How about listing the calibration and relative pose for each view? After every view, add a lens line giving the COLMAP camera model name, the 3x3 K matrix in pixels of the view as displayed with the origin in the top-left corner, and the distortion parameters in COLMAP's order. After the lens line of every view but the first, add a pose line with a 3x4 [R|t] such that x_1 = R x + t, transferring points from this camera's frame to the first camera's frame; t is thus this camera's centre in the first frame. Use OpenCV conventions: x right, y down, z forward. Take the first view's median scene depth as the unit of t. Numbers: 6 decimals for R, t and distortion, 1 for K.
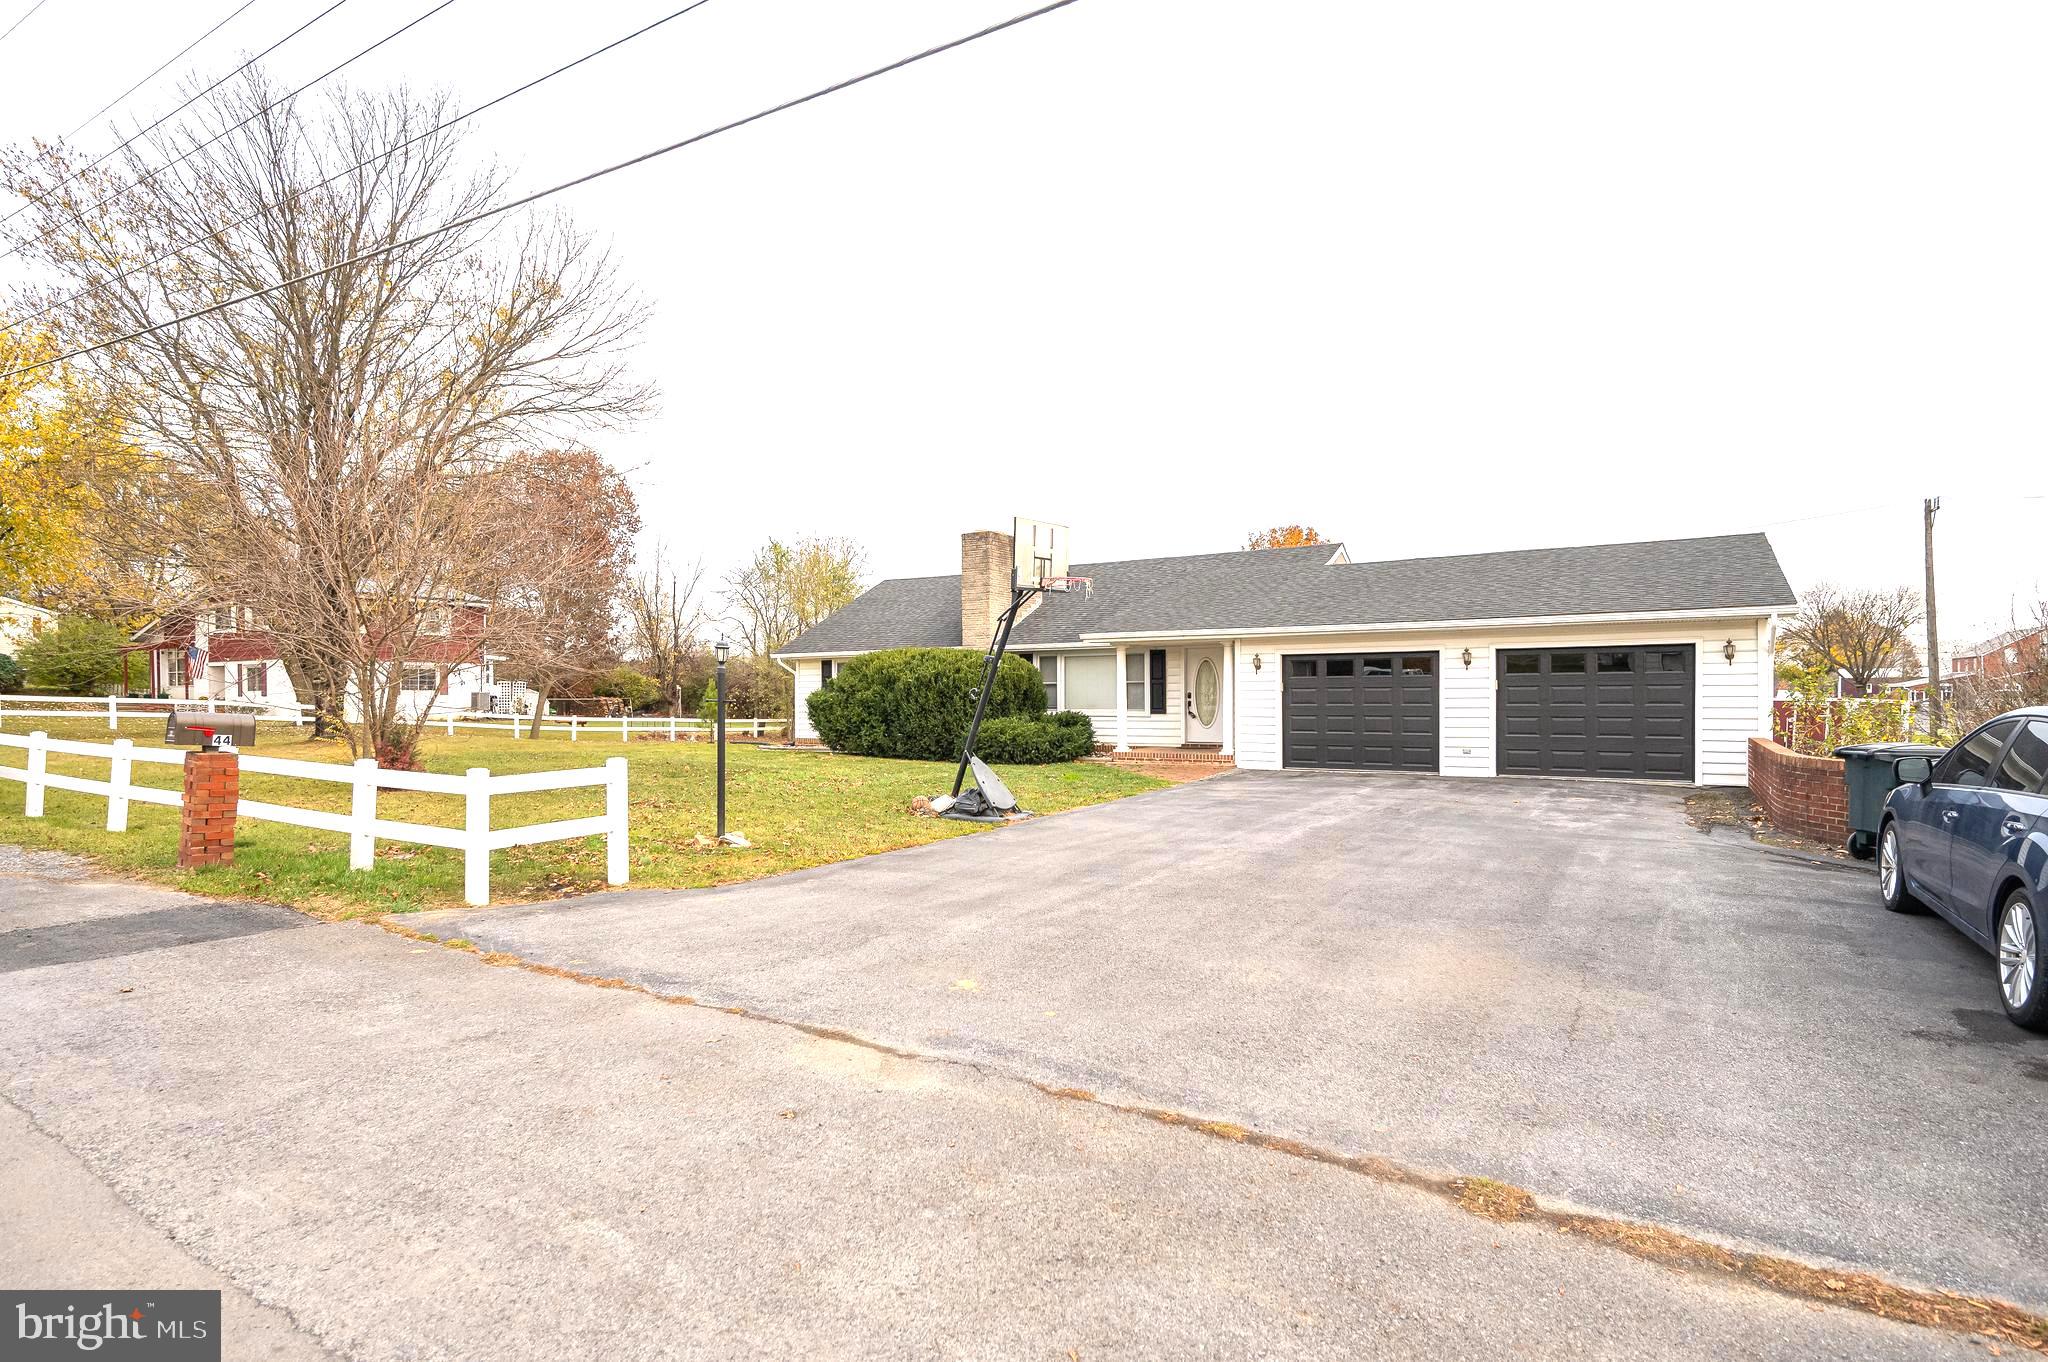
lens RADIAL K [[1021.3, 0, 1018.9], [0, 1021.3, 697.7], [0, 0, 1]] dist [0.000690, -0.000234]
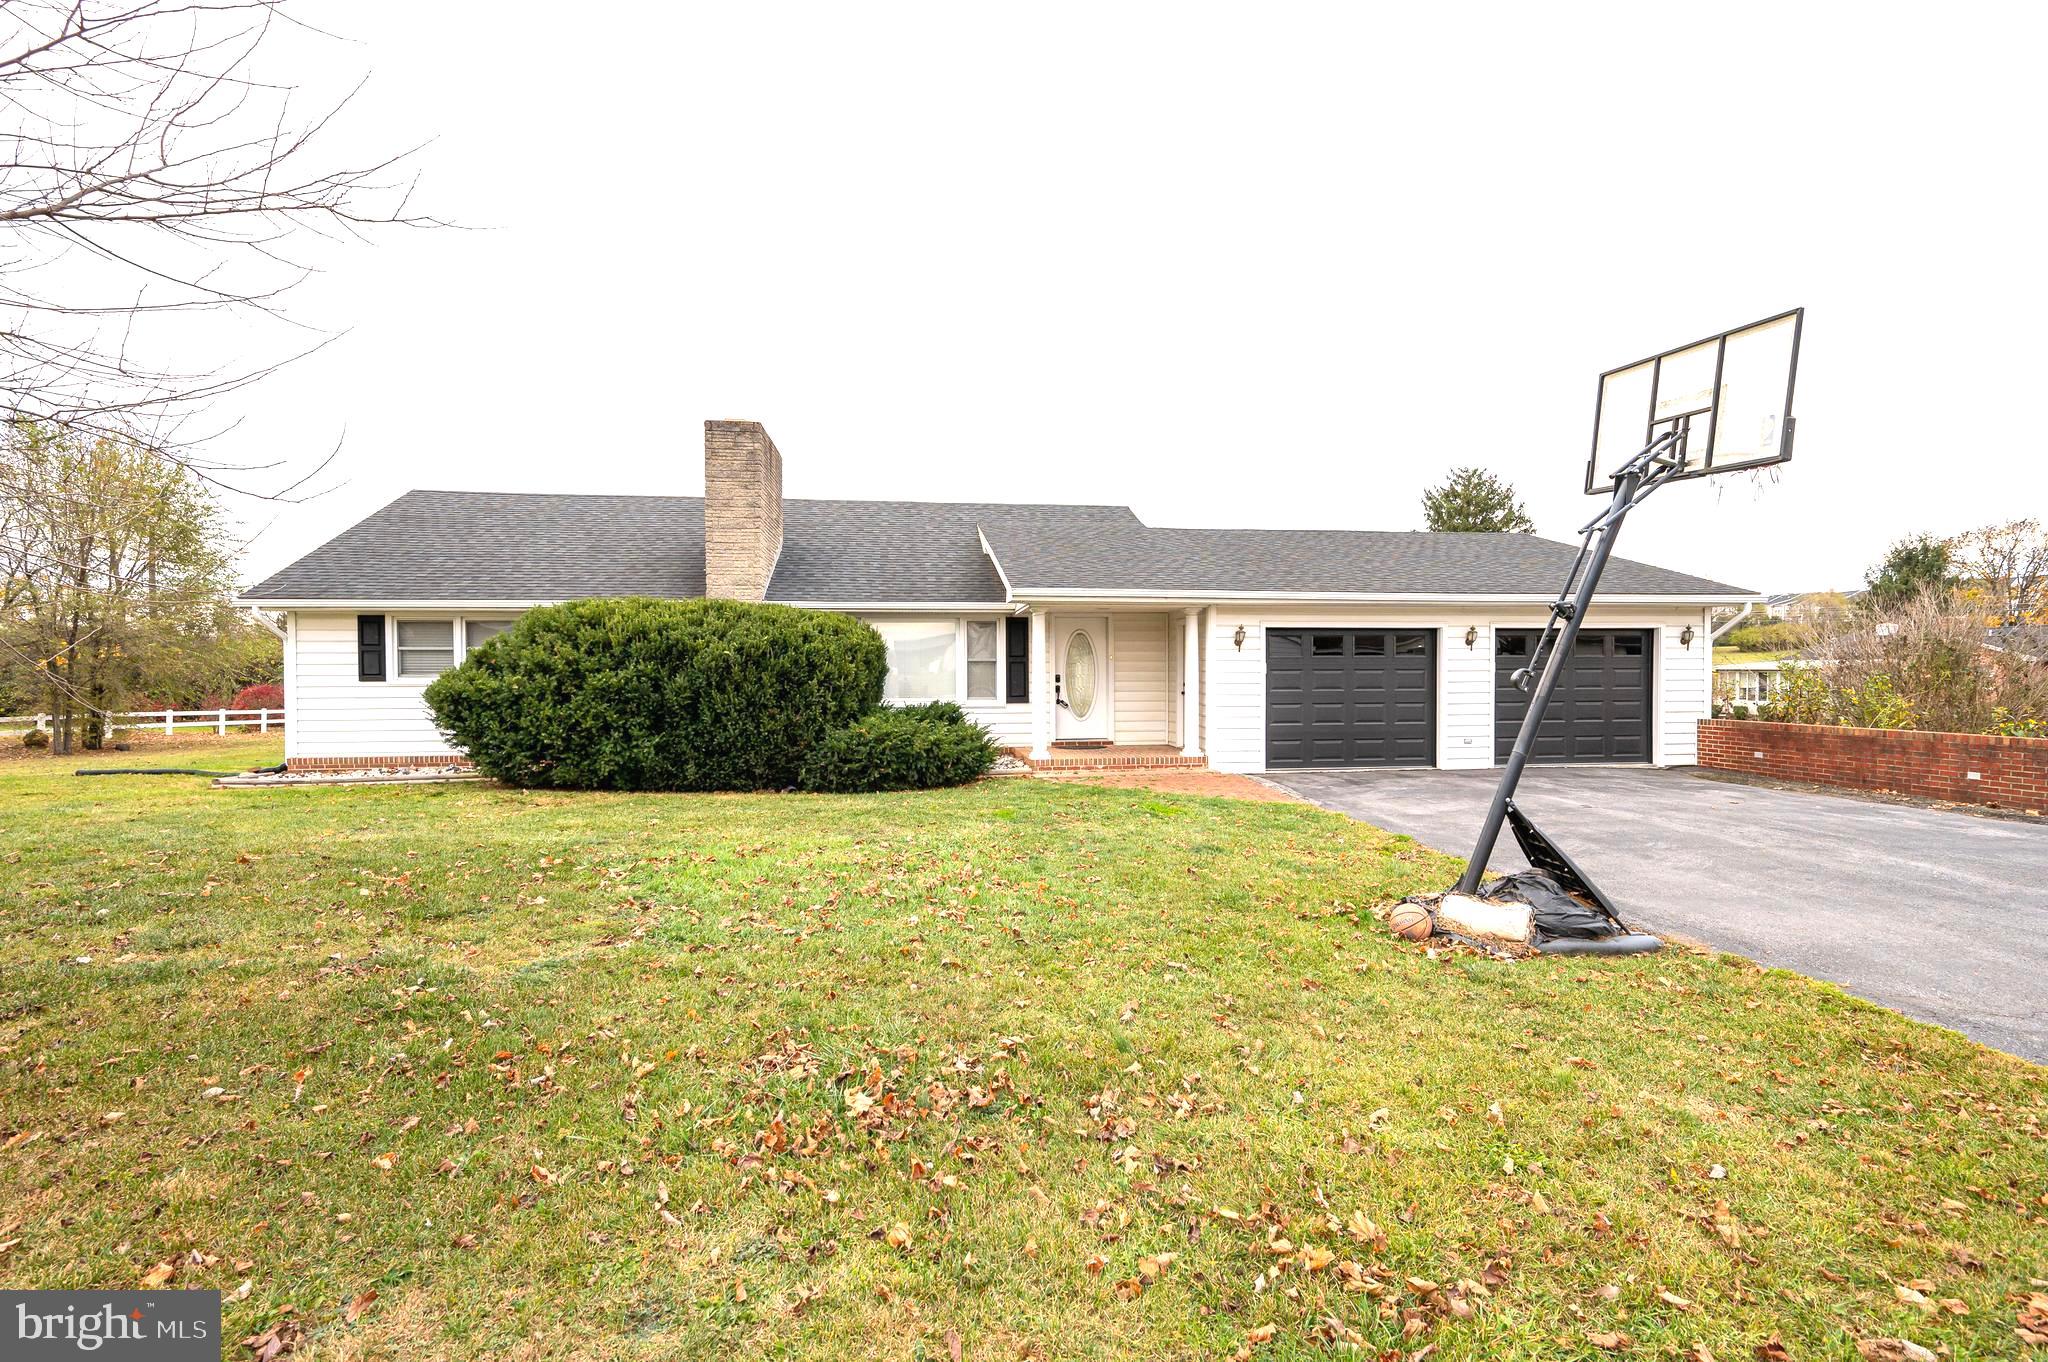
lens RADIAL K [[930.1, 0, 1024.0], [0, 930.1, 681.0], [0, 0, 1]] dist [0.001518, 0.001077]
pose [[0.768283, -0.003147, 0.640103, -0.307722], [0.001103, 0.999993, 0.003592, -0.002968], [-0.640110, -0.002054, 0.768281, 0.494860]]
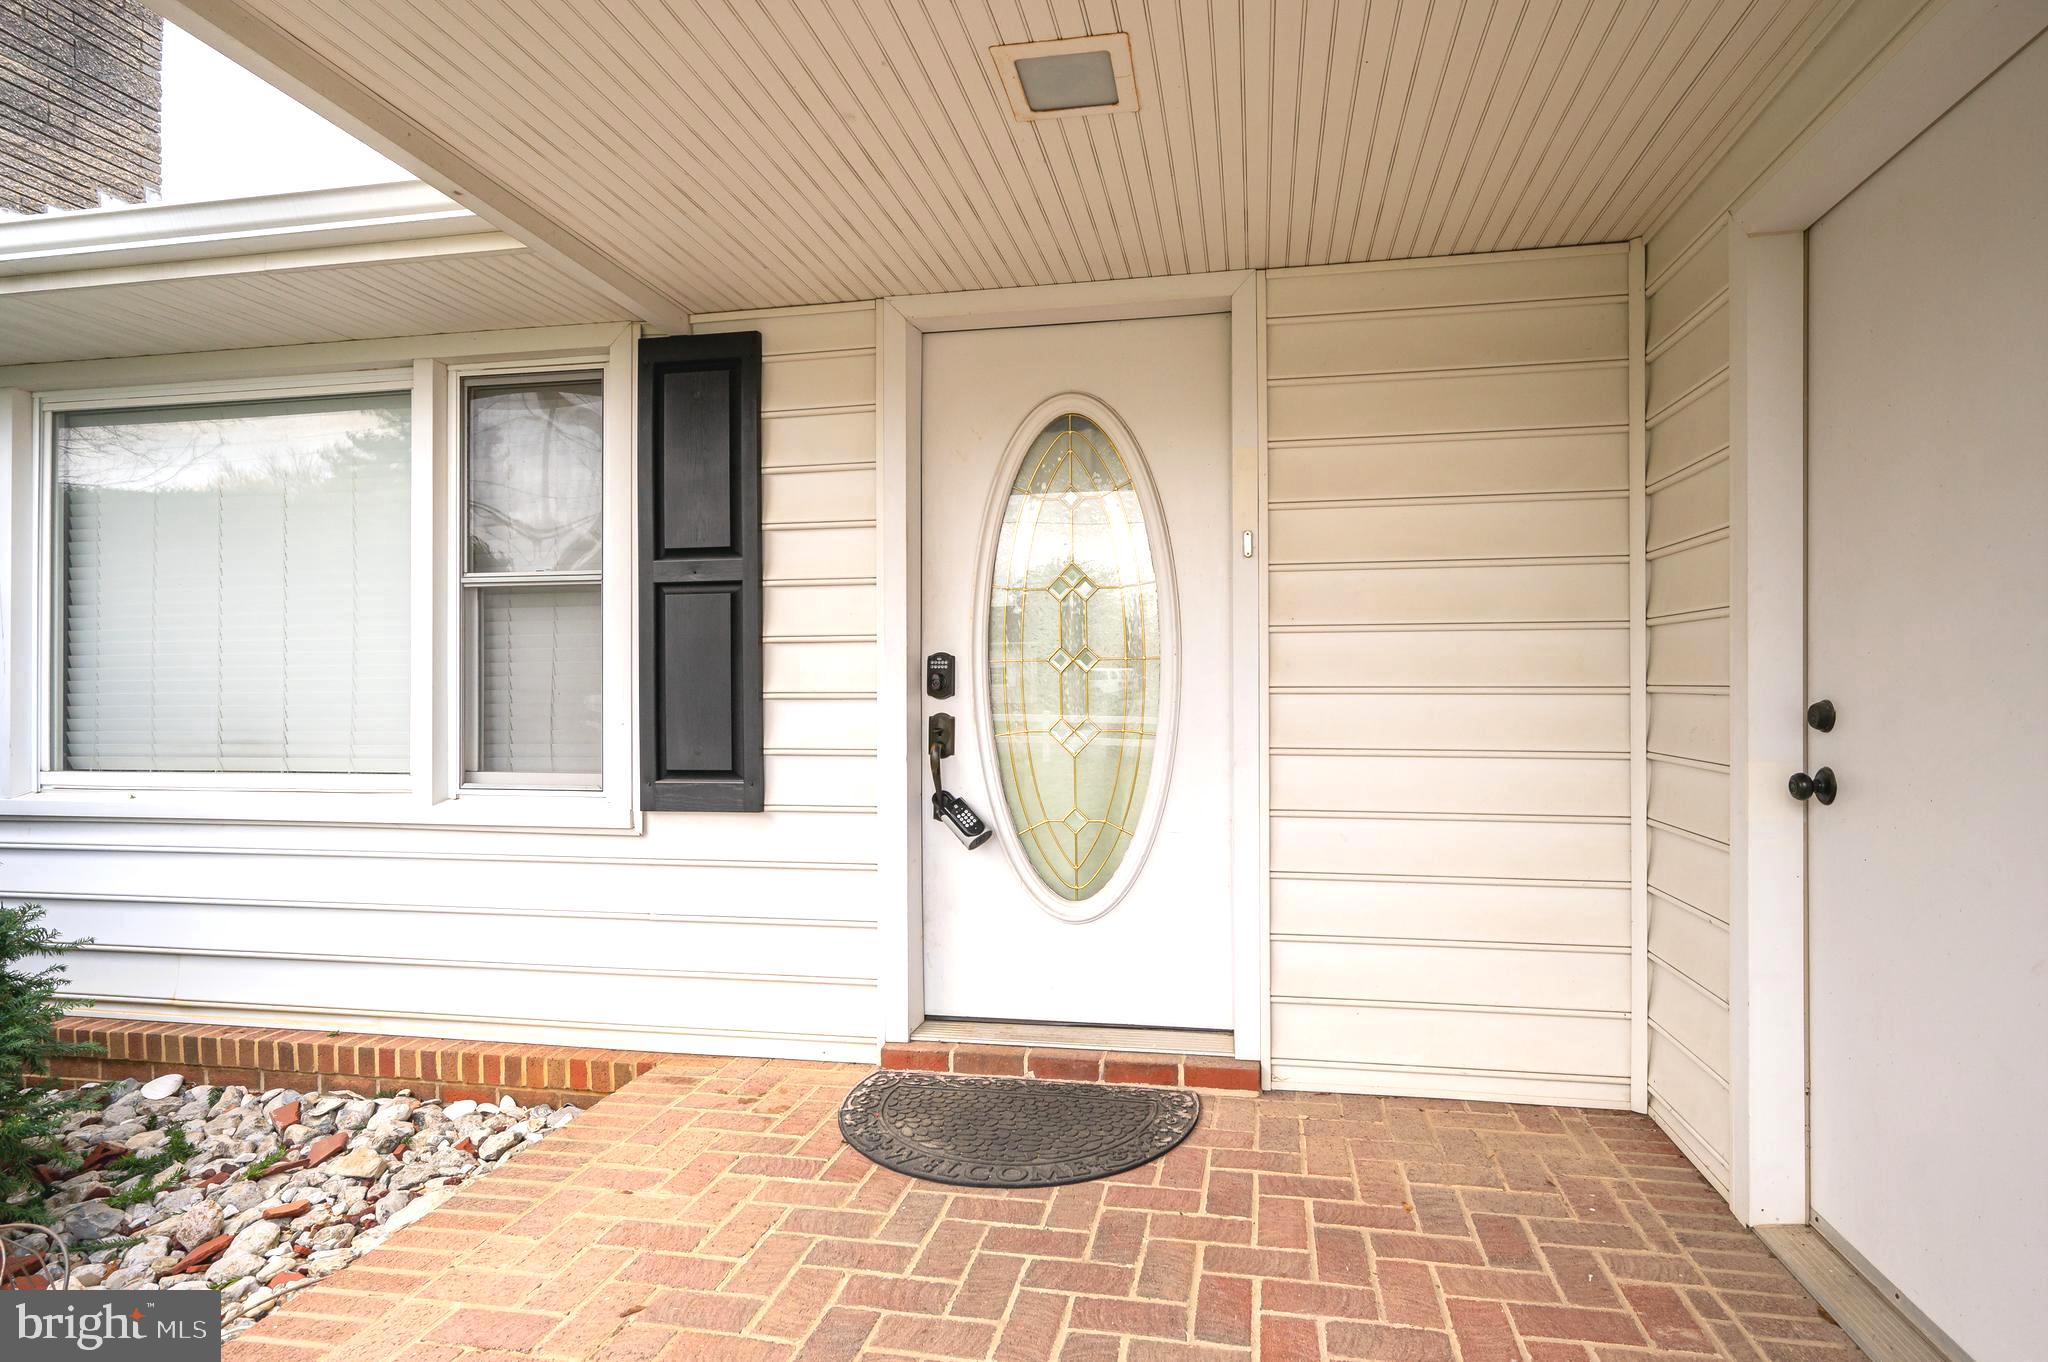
lens RADIAL K [[1021.3, 0, 1018.9], [0, 1021.3, 697.7], [0, 0, 1]] dist [0.000690, -0.000234]
pose [[0.944424, -0.002448, 0.328721, 0.135938], [0.003037, 0.999995, -0.001278, 0.000999], [-0.328716, 0.002205, 0.944426, 0.894138]]
